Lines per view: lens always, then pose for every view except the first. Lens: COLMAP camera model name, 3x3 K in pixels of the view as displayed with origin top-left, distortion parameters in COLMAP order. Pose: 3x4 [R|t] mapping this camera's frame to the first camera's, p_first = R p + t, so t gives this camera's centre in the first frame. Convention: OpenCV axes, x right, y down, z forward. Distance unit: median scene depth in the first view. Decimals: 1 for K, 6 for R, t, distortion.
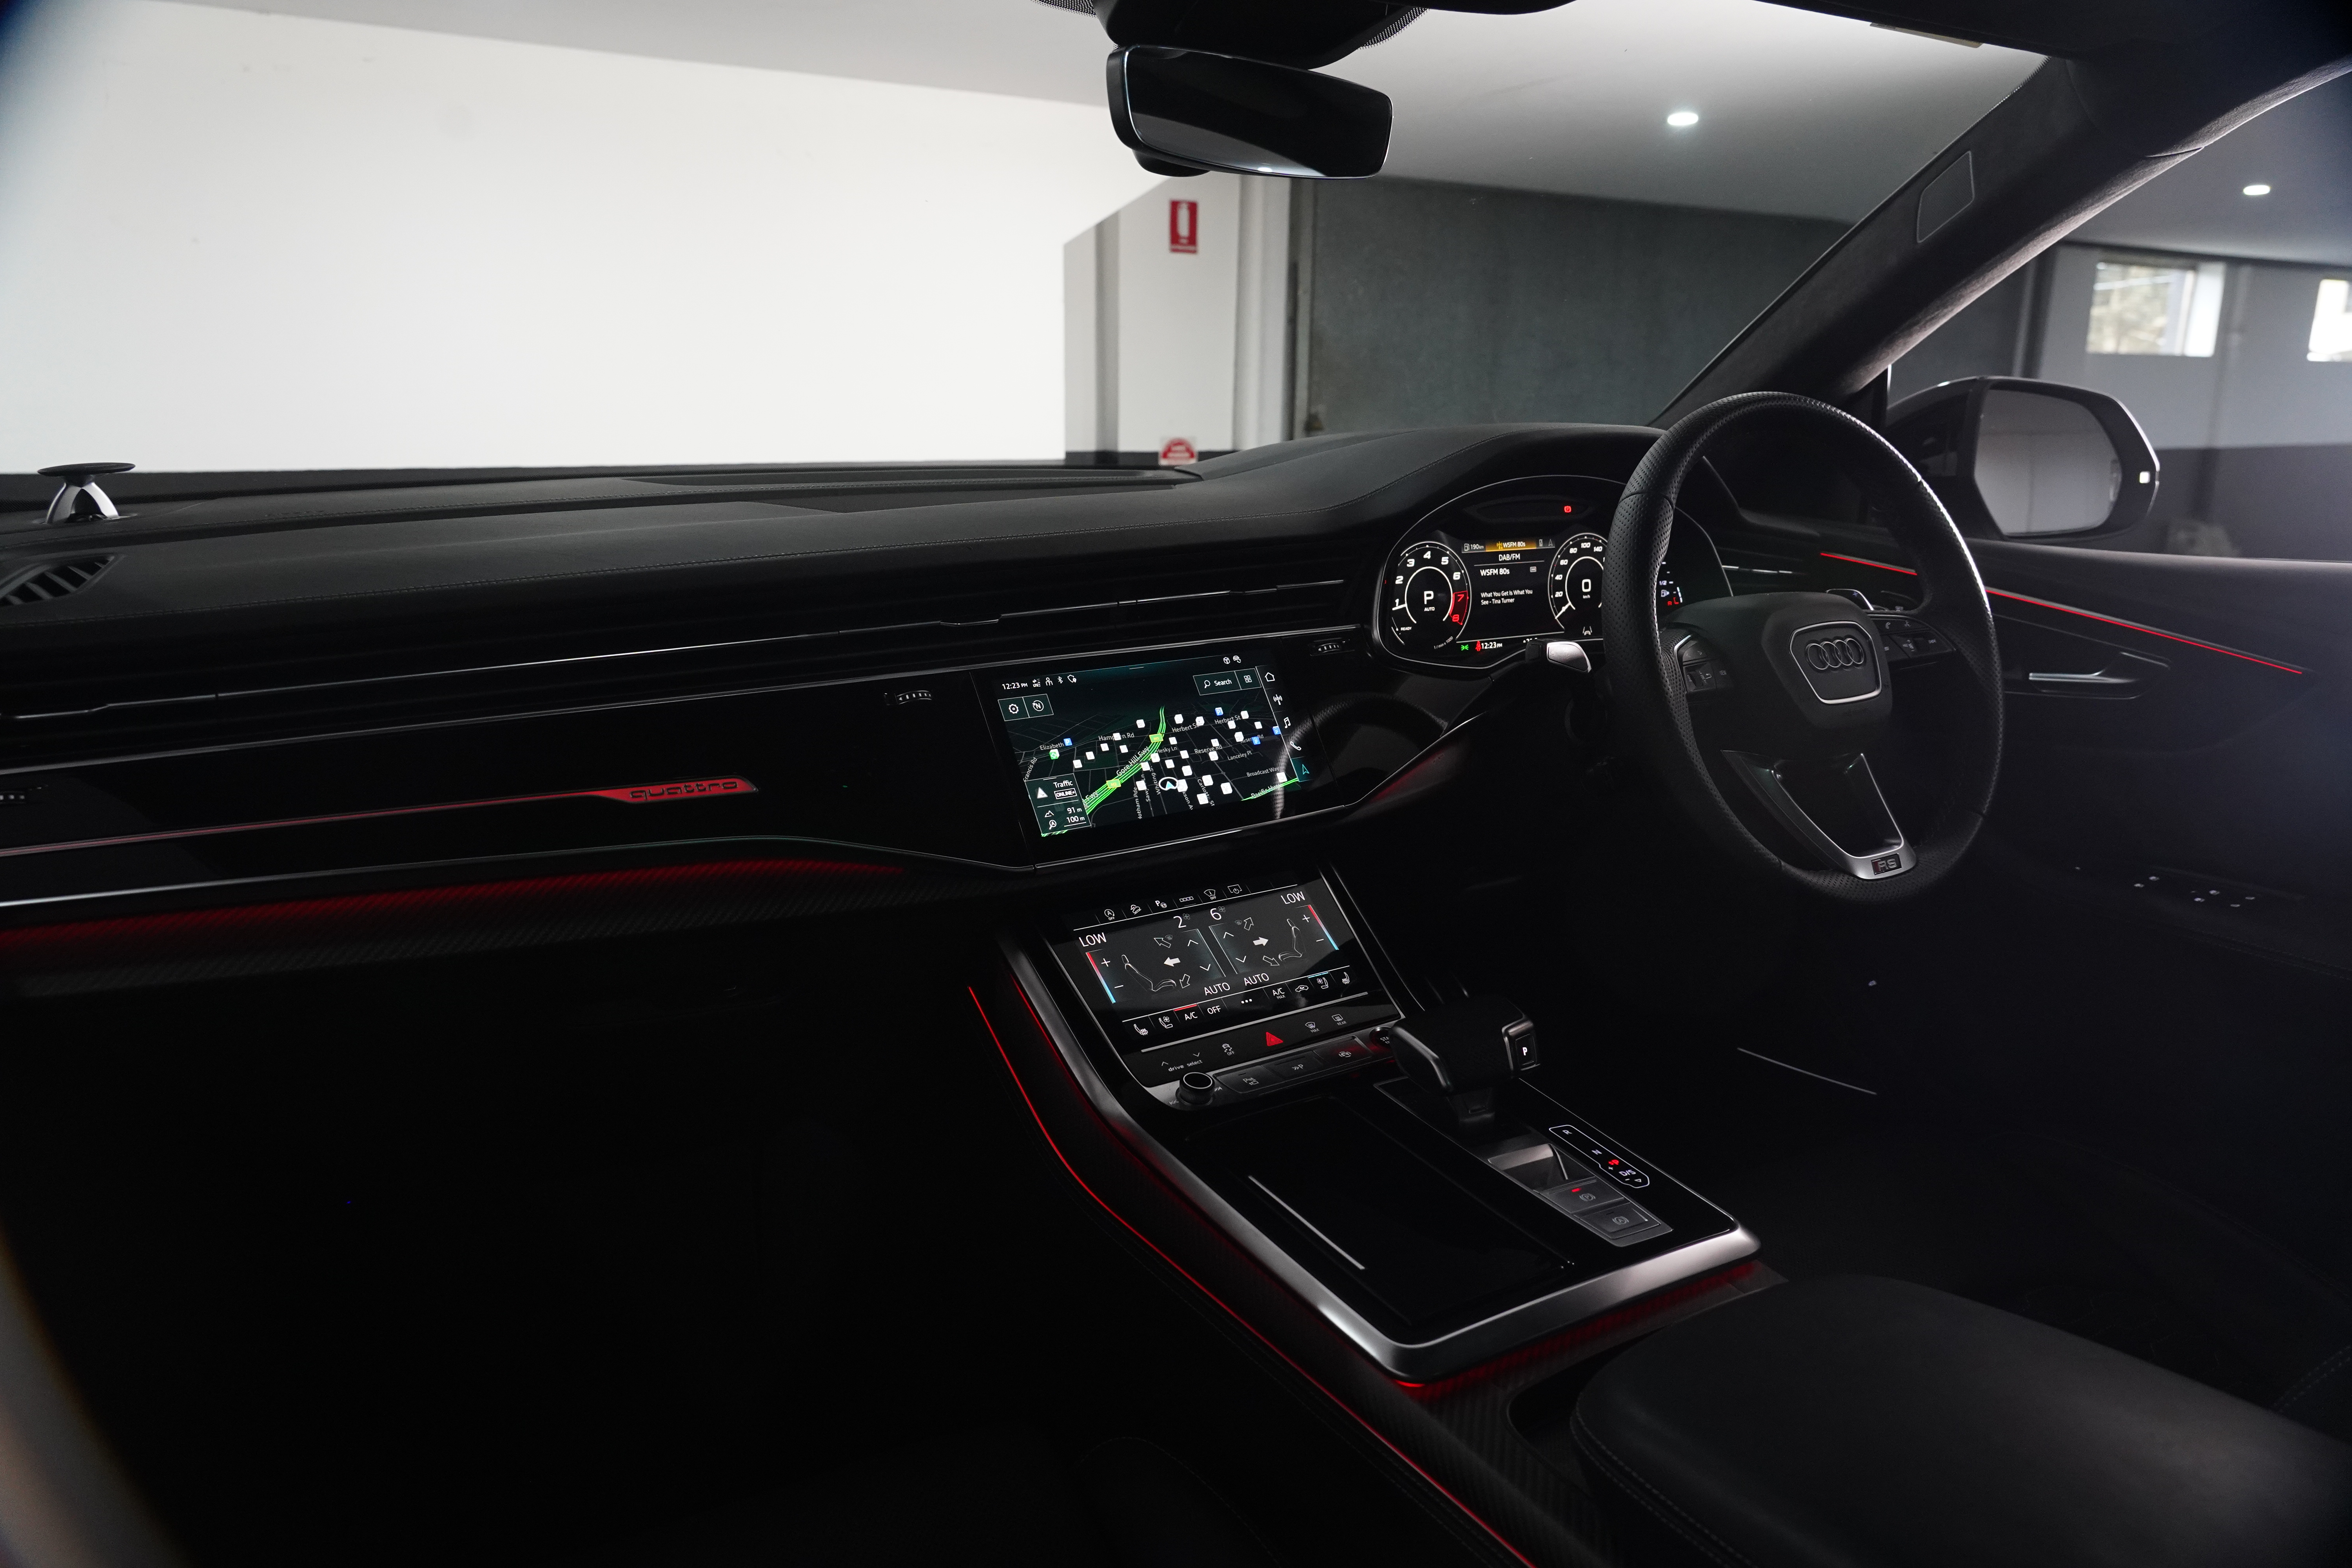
lens RADIAL K [[1604.4, 0, 1182.6], [0, 1604.4, 790.9], [0, 0, 1]] dist [-0.028331, 0.017040]
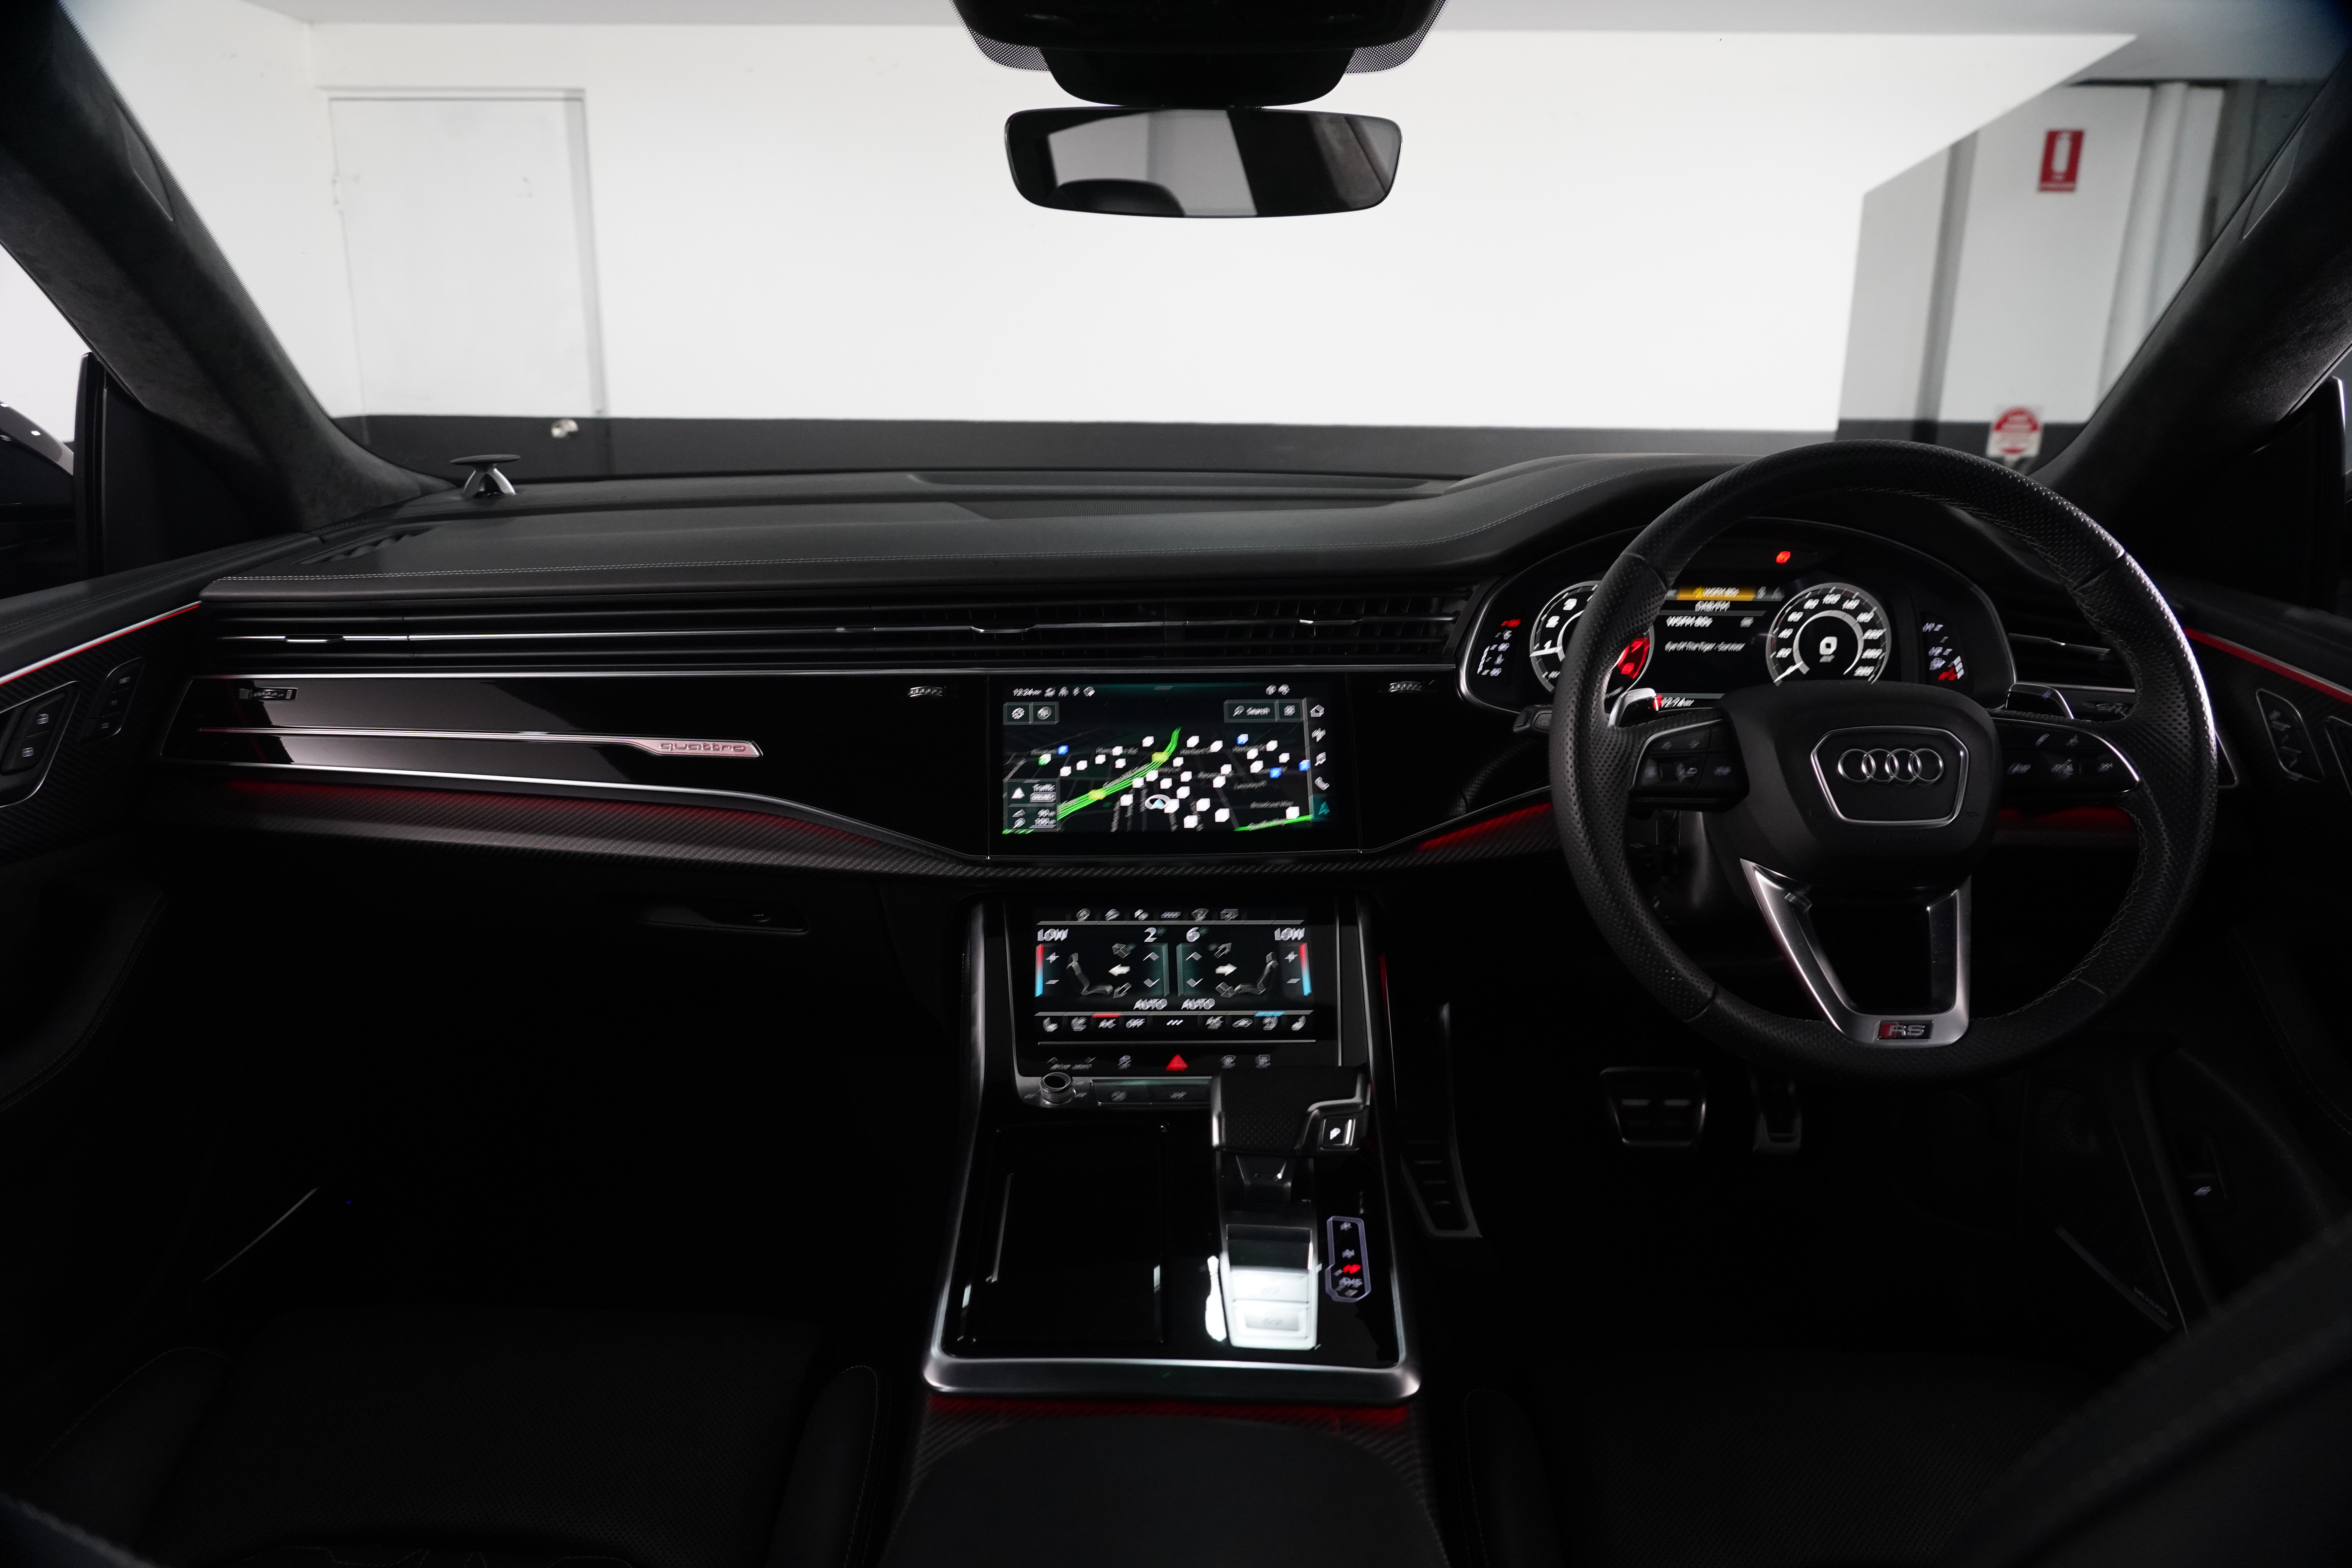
lens RADIAL K [[1604.4, 0, 1155.5], [0, 1604.4, 792.9], [0, 0, 1]] dist [-0.028331, 0.017040]
pose [[0.844122, 0.148344, -0.515220, 0.502128], [-0.130515, 0.988908, 0.070899, -0.080415], [0.520023, 0.007397, 0.854120, 0.105369]]
